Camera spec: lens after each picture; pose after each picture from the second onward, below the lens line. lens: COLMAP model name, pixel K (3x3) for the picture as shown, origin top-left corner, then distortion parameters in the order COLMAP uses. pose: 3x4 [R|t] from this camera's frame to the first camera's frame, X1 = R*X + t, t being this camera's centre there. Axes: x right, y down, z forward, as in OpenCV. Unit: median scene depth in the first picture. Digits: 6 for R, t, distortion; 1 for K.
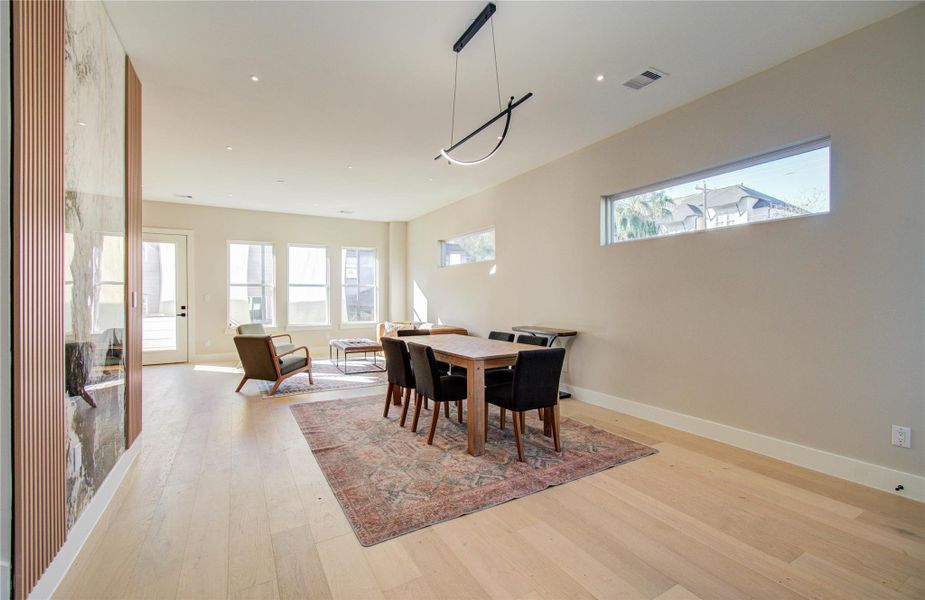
lens RADIAL K [[402.5, 0, 462.9], [0, 402.5, 296.6], [0, 0, 1]] dist [-0.009894, 0.005829]
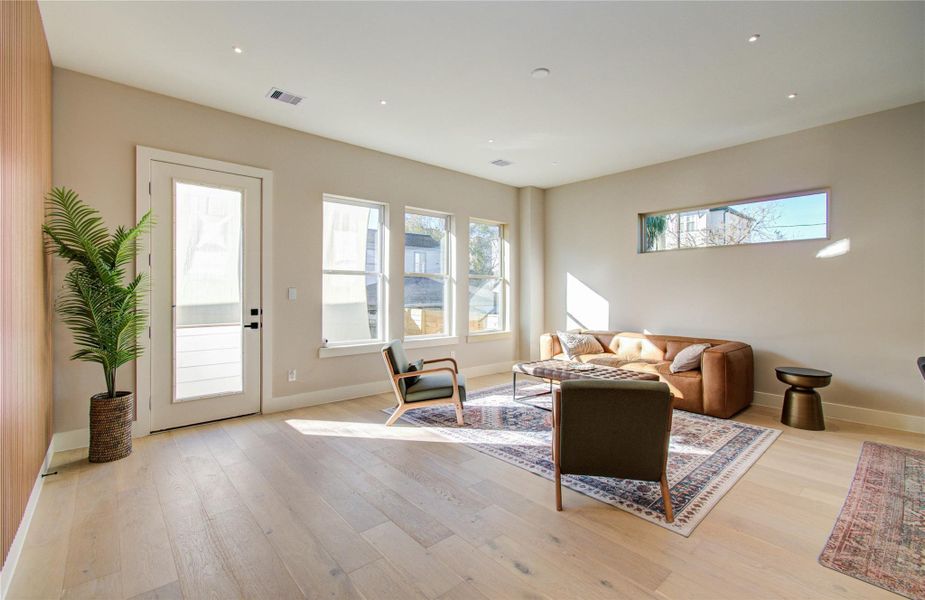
lens RADIAL K [[402.5, 0, 468.1], [0, 402.5, 290.7], [0, 0, 1]] dist [-0.009894, 0.005829]
pose [[0.978337, 0.008587, 0.206841, -0.784648], [-0.007613, 0.999956, -0.005503, -0.000797], [-0.206879, 0.003809, 0.978359, 0.614920]]
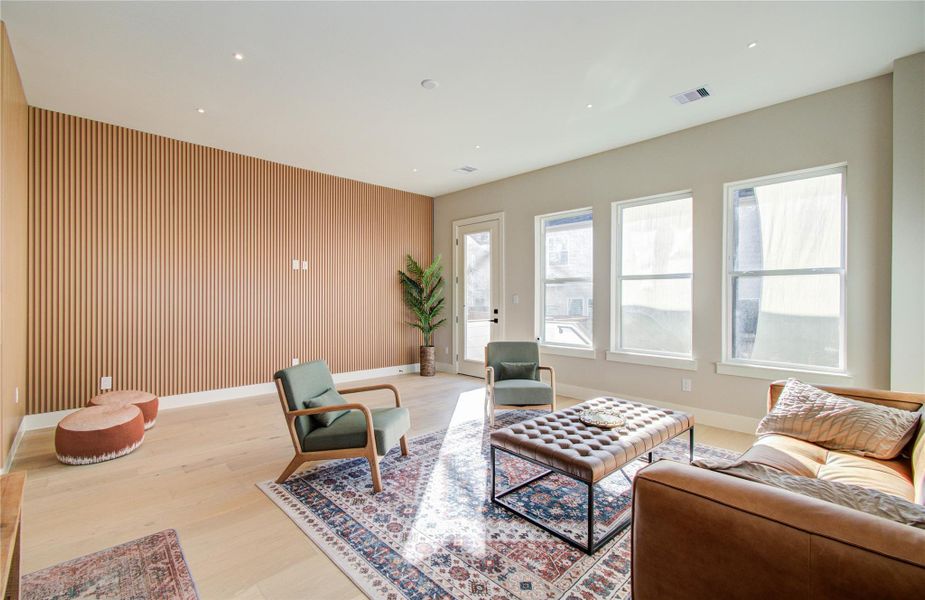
lens RADIAL K [[402.5, 0, 460.4], [0, 402.5, 298.1], [0, 0, 1]] dist [-0.009894, 0.005829]
pose [[0.241497, 0.005891, -0.970384, 0.088714], [-0.008527, 0.999956, 0.003949, -0.002128], [0.970364, 0.007321, 0.241537, 1.098576]]
